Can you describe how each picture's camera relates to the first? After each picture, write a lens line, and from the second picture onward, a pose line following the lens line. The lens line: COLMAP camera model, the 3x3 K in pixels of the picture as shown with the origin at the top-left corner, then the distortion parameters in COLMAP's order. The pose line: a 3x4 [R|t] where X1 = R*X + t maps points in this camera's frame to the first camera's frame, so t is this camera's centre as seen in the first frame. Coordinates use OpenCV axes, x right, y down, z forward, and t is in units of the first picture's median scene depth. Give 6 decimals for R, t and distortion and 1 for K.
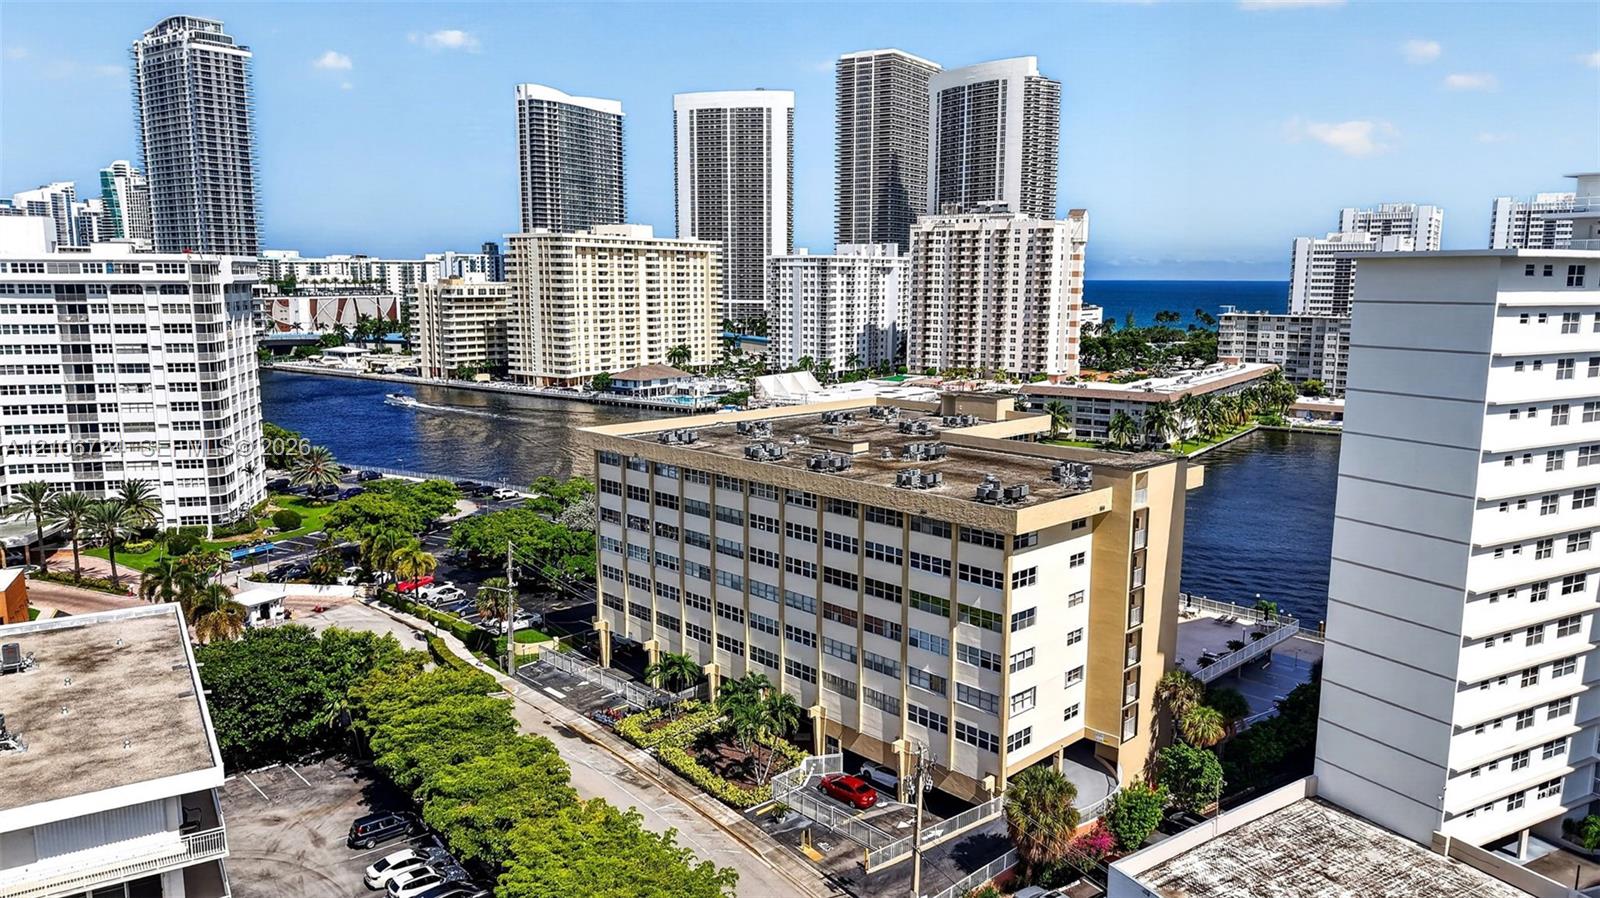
lens RADIAL K [[1091.4, 0, 780.4], [0, 1091.4, 480.5], [0, 0, 1]] dist [0.039477, -0.033457]
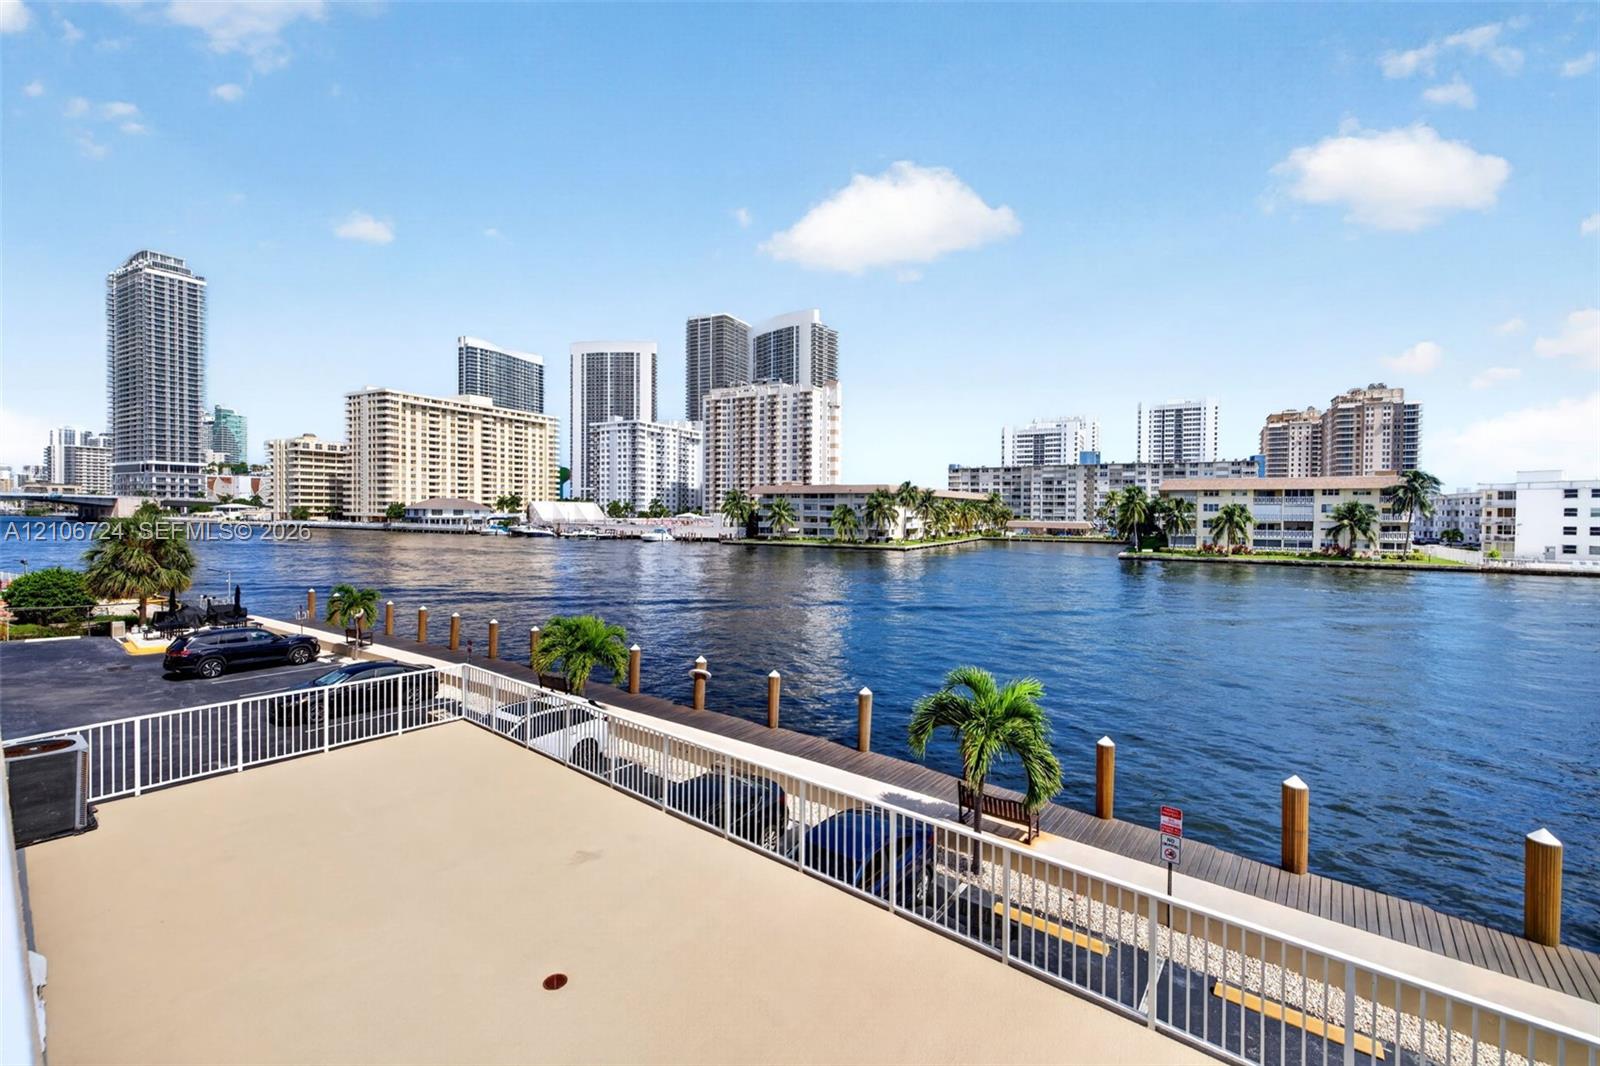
lens RADIAL K [[669.8, 0, 789.1], [0, 669.8, 529.0], [0, 0, 1]] dist [0.008450, -0.002464]
pose [[0.992756, 0.003322, 0.120105, 0.120514], [0.015882, 0.987218, -0.158583, 0.031857], [-0.119097, 0.159341, 0.980013, 0.269974]]
